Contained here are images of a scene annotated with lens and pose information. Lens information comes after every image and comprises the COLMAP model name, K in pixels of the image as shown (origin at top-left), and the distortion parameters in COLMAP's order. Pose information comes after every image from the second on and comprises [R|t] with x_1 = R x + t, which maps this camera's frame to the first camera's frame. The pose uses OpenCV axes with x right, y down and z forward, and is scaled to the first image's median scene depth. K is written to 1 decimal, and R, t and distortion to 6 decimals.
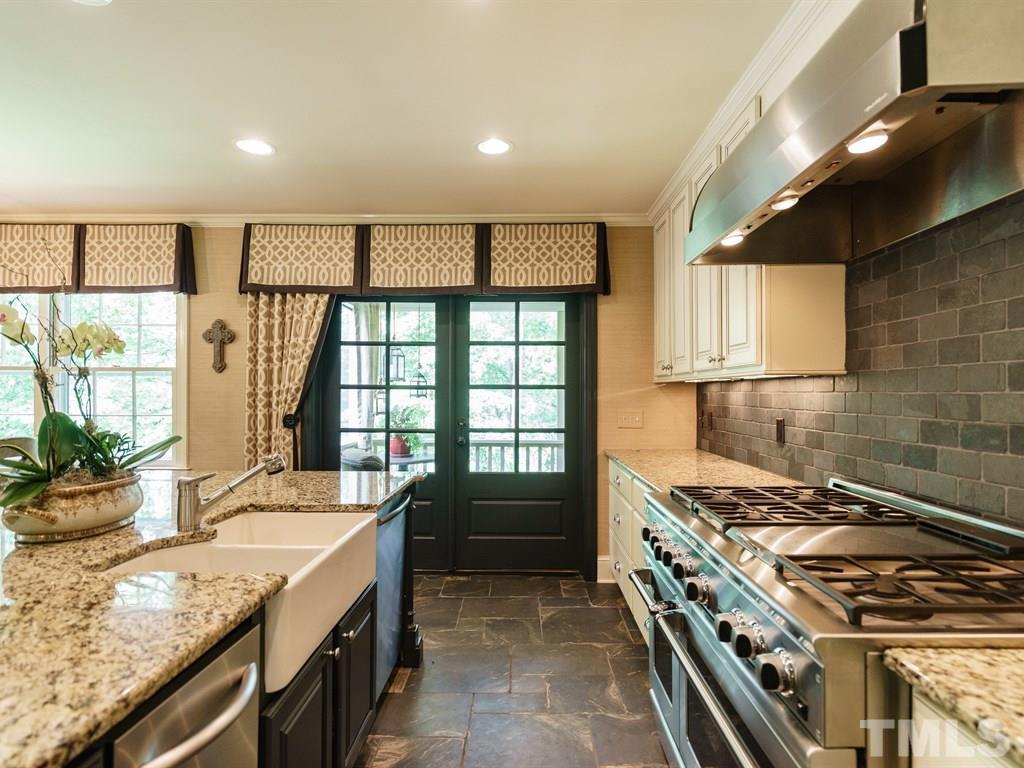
lens RADIAL K [[520.2, 0, 517.4], [0, 520.2, 390.7], [0, 0, 1]] dist [-0.003396, -0.001179]
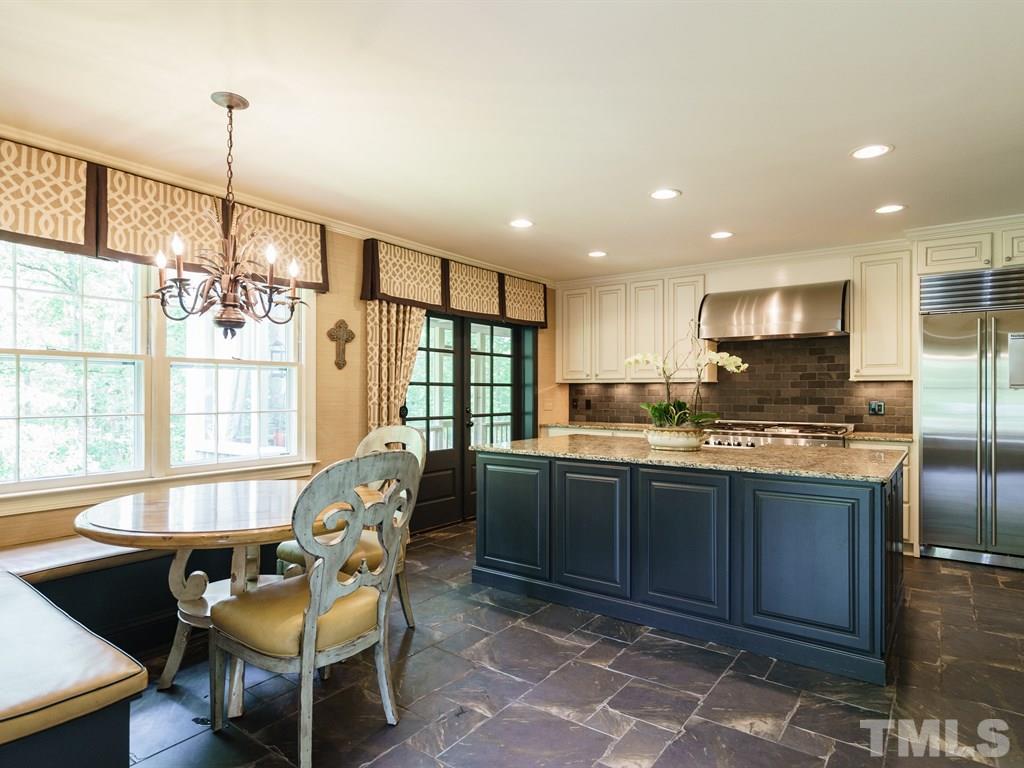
lens RADIAL K [[592.4, 0, 511.3], [0, 592.4, 393.7], [0, 0, 1]] dist [-0.002650, -0.000205]
pose [[0.592077, -0.002522, 0.805877, -1.323301], [-0.006737, 0.999945, 0.008080, 0.003885], [-0.805853, -0.010213, 0.592027, -0.012195]]
